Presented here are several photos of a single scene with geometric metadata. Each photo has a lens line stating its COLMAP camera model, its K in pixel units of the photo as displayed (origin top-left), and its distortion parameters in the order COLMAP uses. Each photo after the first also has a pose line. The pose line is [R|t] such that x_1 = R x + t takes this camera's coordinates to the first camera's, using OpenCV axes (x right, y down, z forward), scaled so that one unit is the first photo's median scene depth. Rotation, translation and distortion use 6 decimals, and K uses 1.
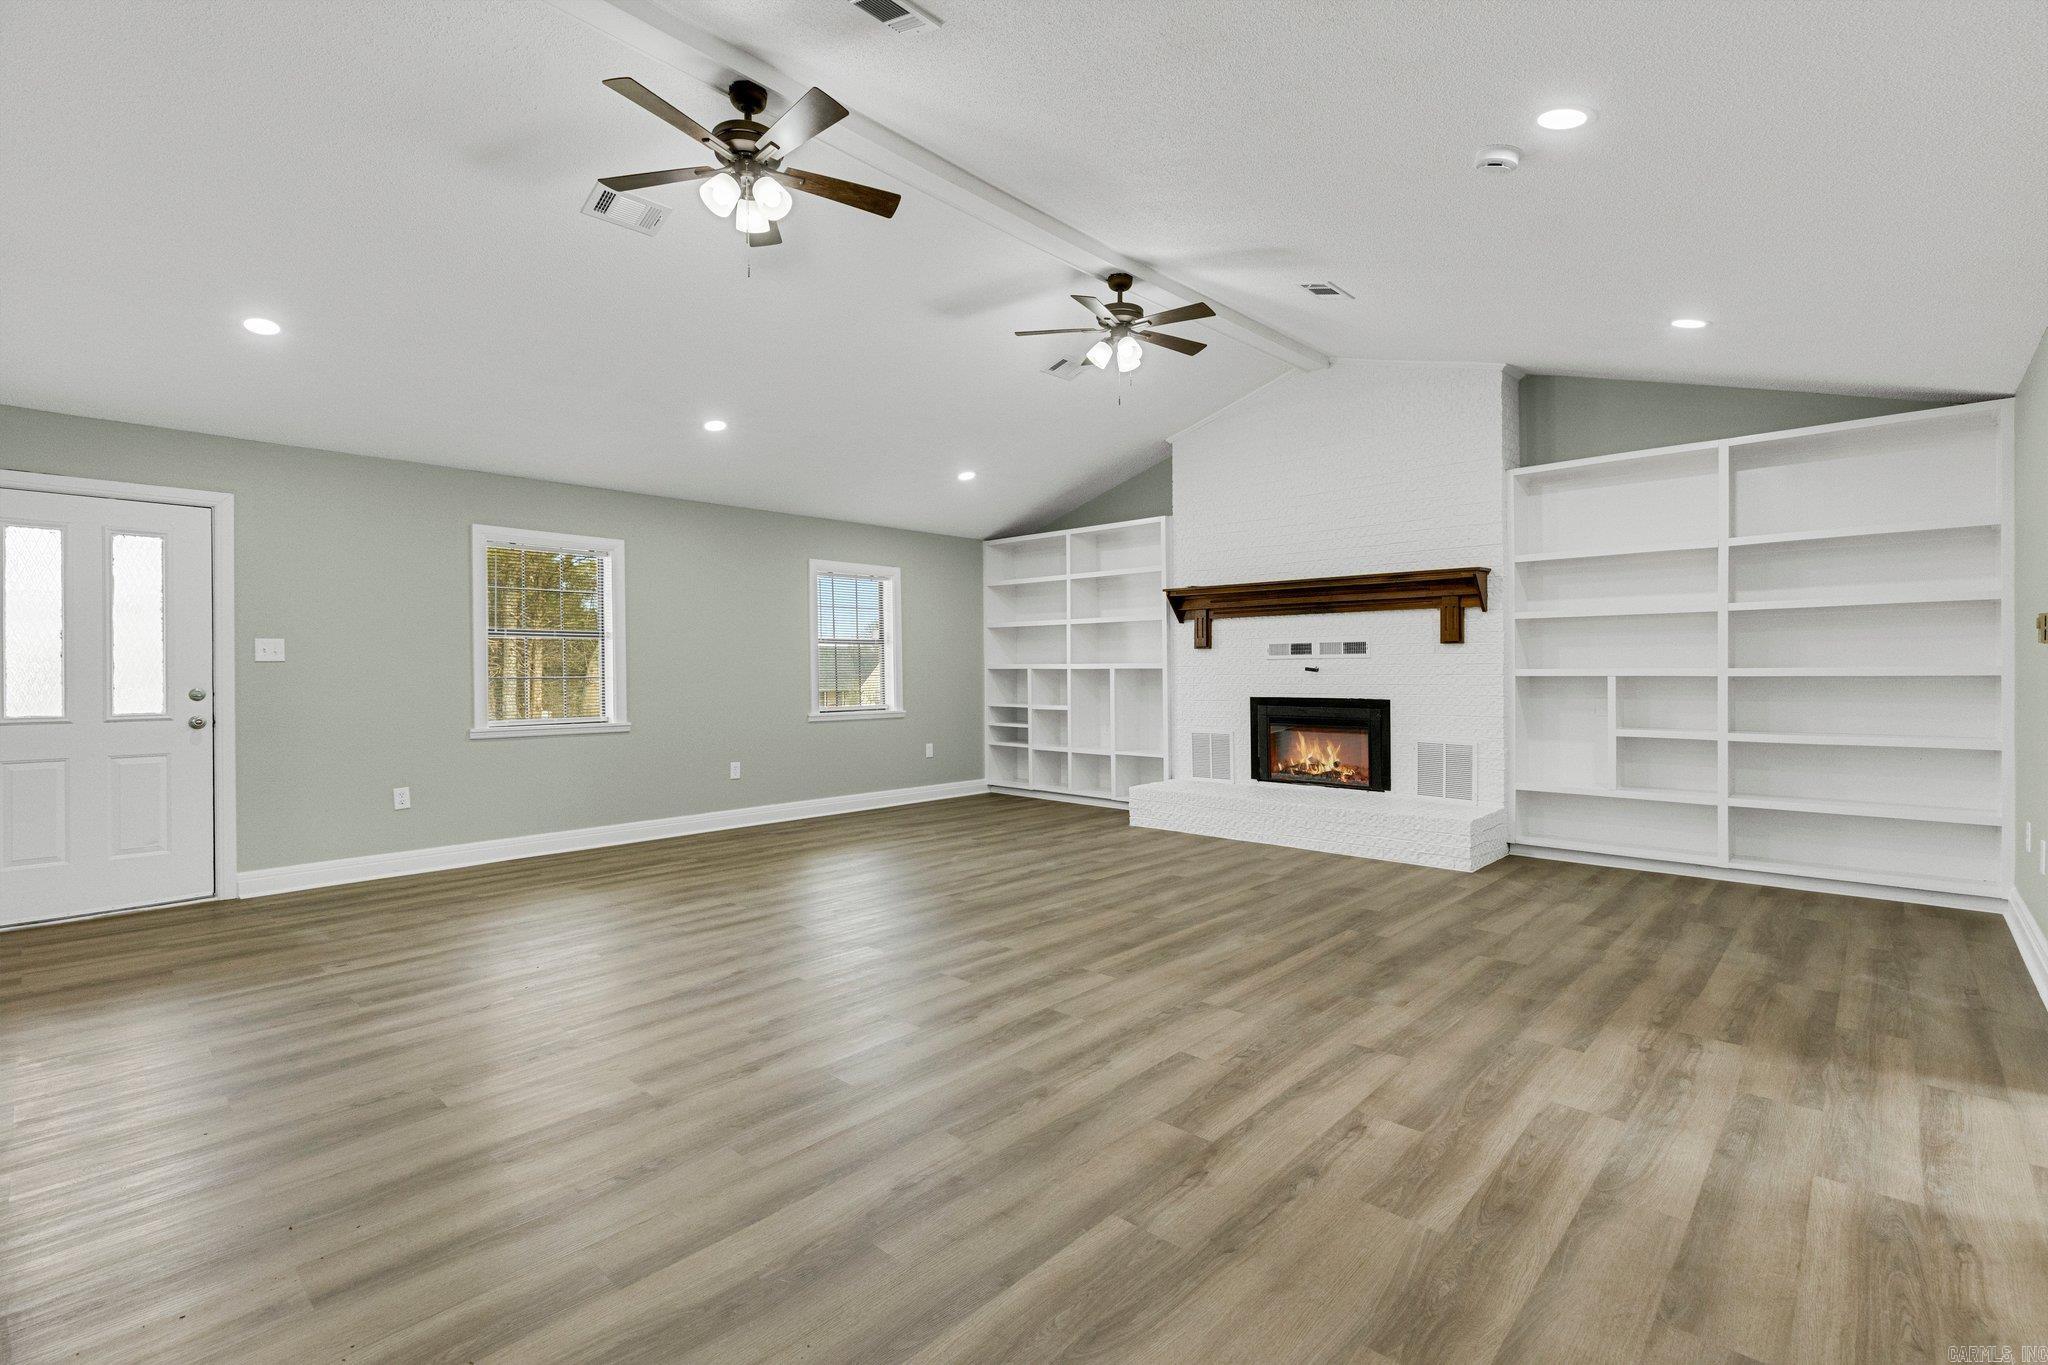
lens RADIAL K [[916.1, 0, 1020.6], [0, 916.1, 671.8], [0, 0, 1]] dist [0.005776, -0.001134]
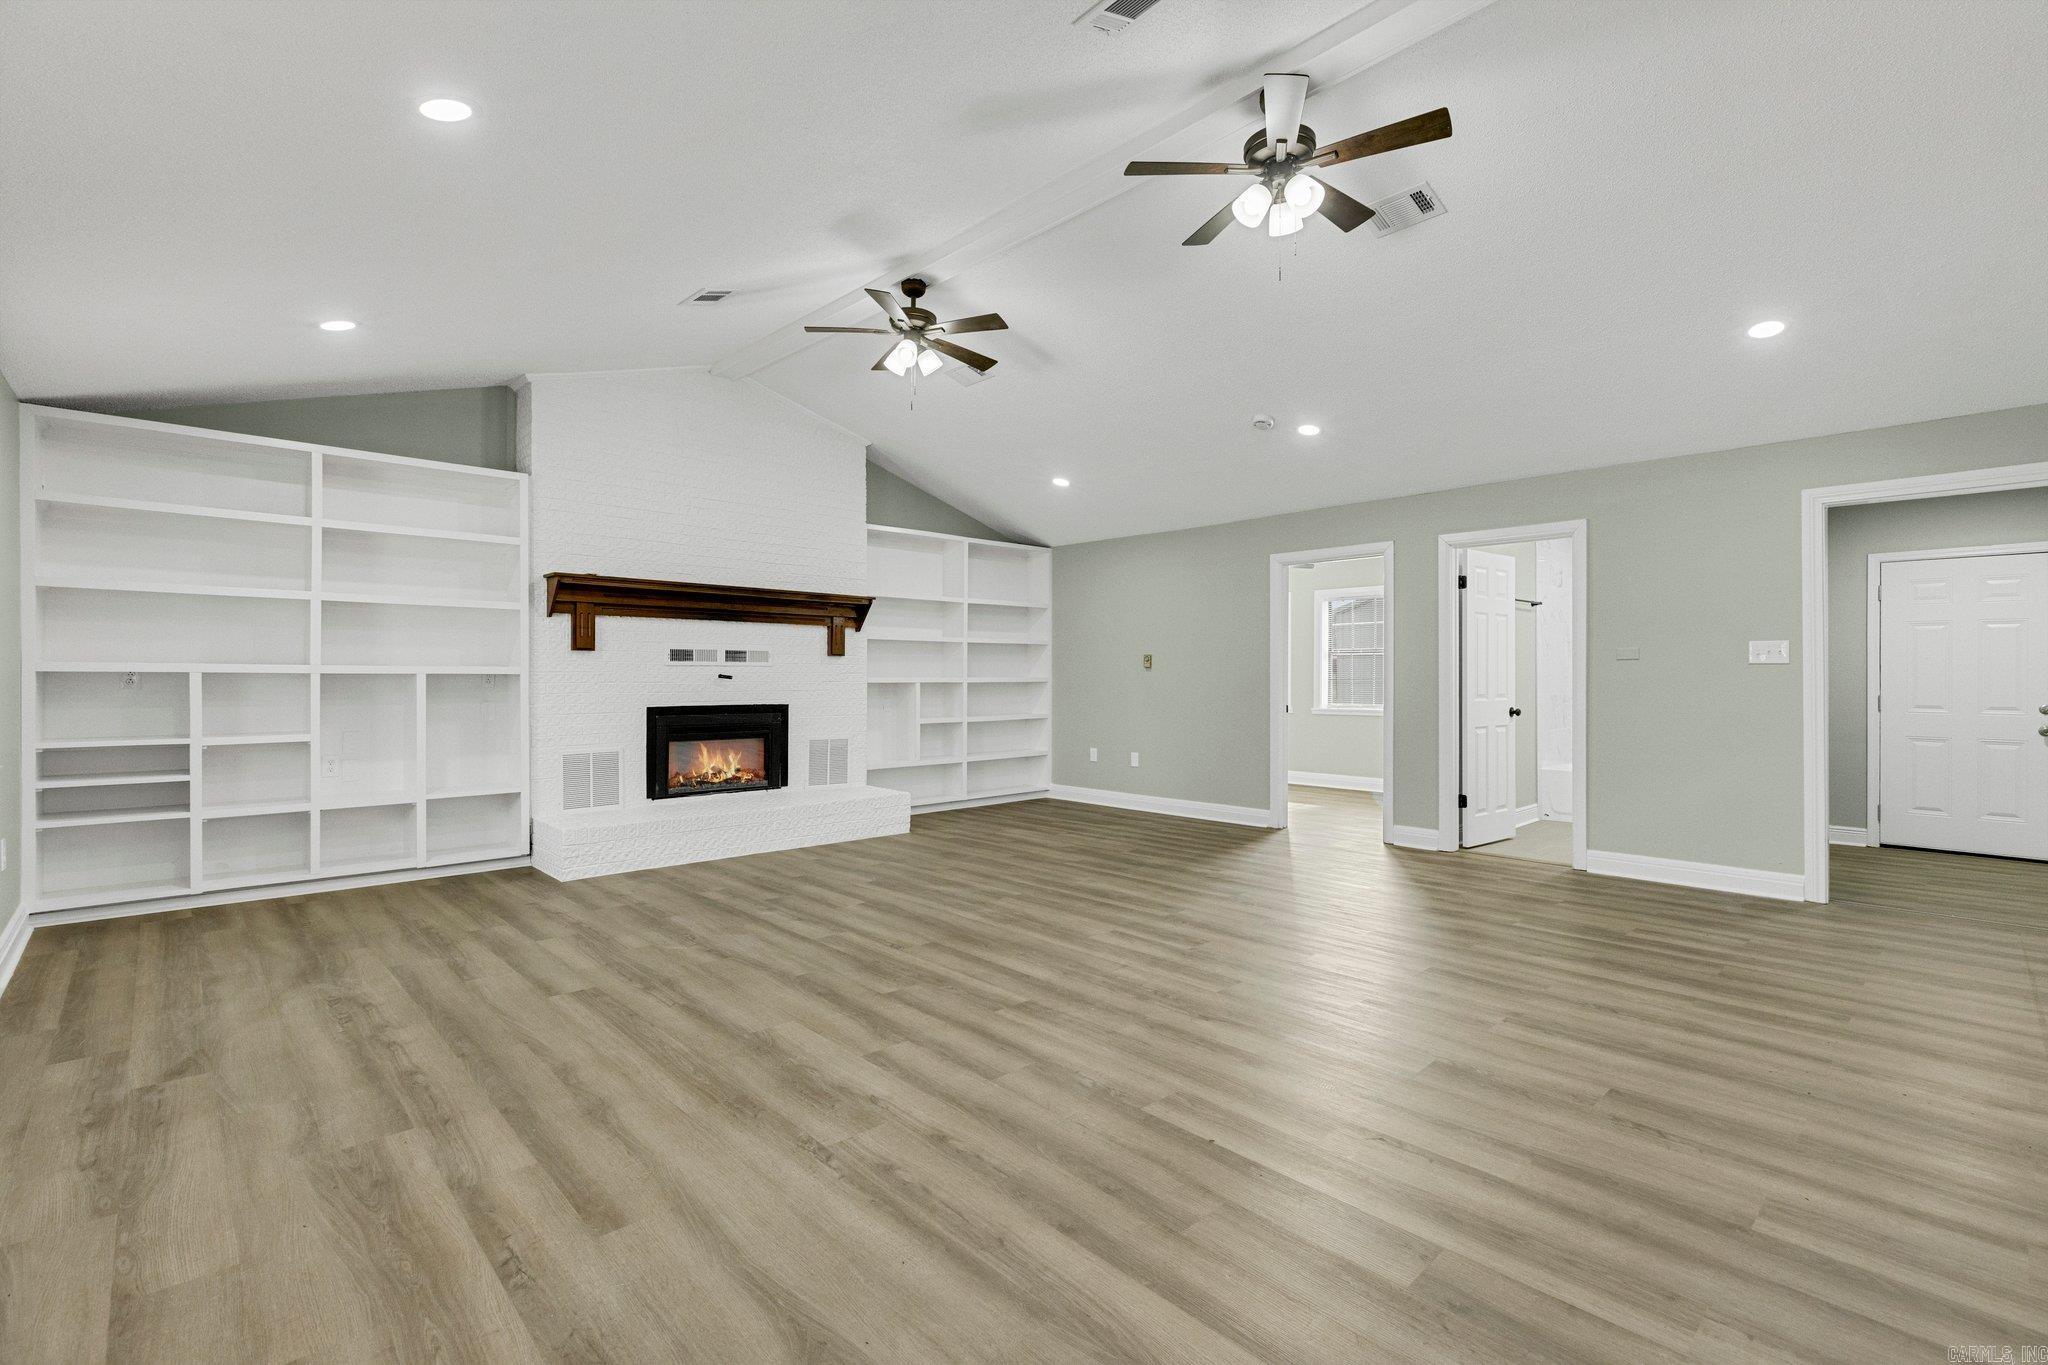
lens RADIAL K [[916.0, 0, 1032.7], [0, 916.0, 680.1], [0, 0, 1]] dist [0.019191, 0.000352]
pose [[0.063730, 0.000487, 0.997967, -0.898343], [-0.001821, 0.999998, -0.000372, 0.001183], [-0.997965, -0.001794, 0.063731, 0.825636]]
